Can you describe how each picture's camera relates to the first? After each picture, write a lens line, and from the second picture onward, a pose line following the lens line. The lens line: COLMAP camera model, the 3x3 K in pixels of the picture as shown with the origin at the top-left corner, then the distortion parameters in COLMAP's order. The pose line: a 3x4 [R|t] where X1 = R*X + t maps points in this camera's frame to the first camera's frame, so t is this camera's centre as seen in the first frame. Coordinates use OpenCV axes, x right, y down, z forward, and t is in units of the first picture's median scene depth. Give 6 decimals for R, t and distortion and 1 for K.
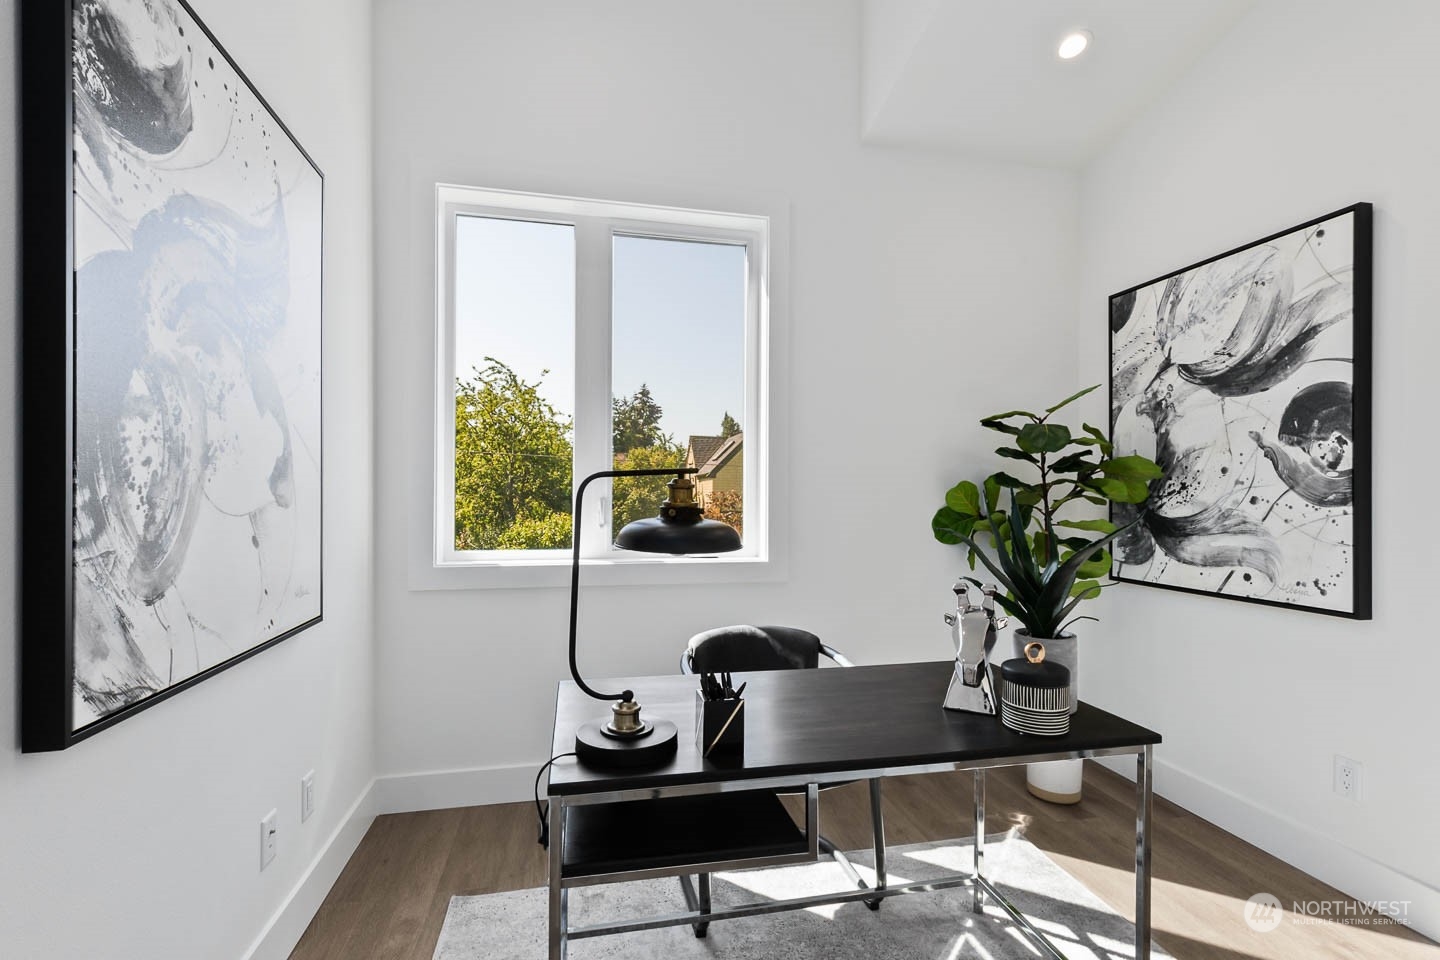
lens RADIAL K [[666.0, 0, 713.8], [0, 666.0, 477.8], [0, 0, 1]] dist [0.009062, -0.001504]
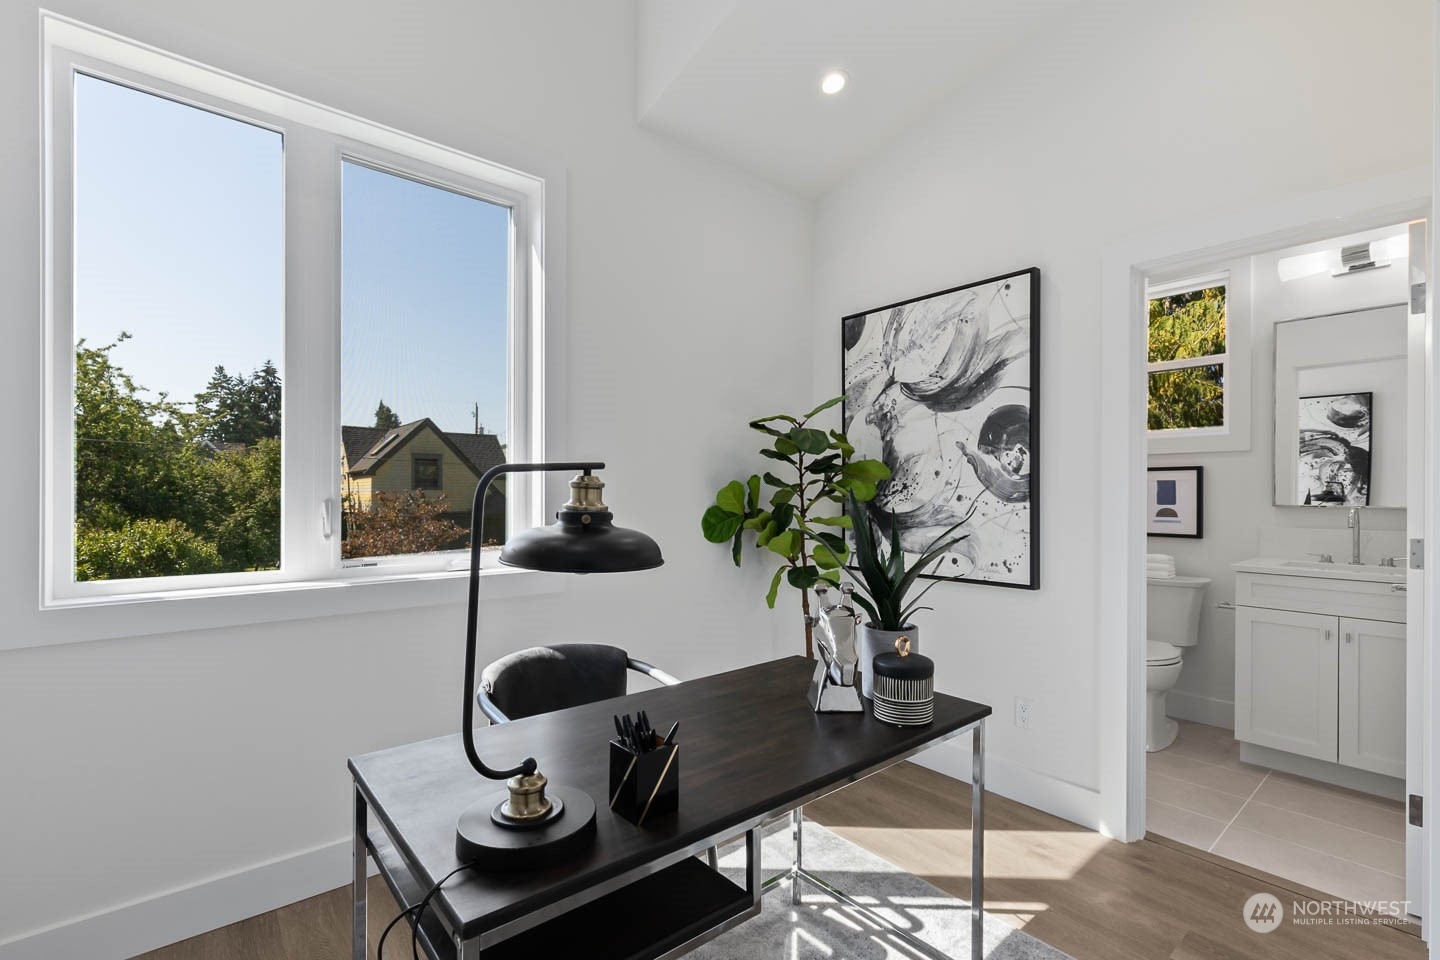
lens RADIAL K [[666.0, 0, 709.0], [0, 666.0, 482.9], [0, 0, 1]] dist [0.009062, -0.001504]
pose [[0.881158, 0.004770, 0.472799, -0.174158], [-0.008920, 0.999939, 0.006536, 0.002001], [-0.472739, -0.009977, 0.881146, 0.144165]]
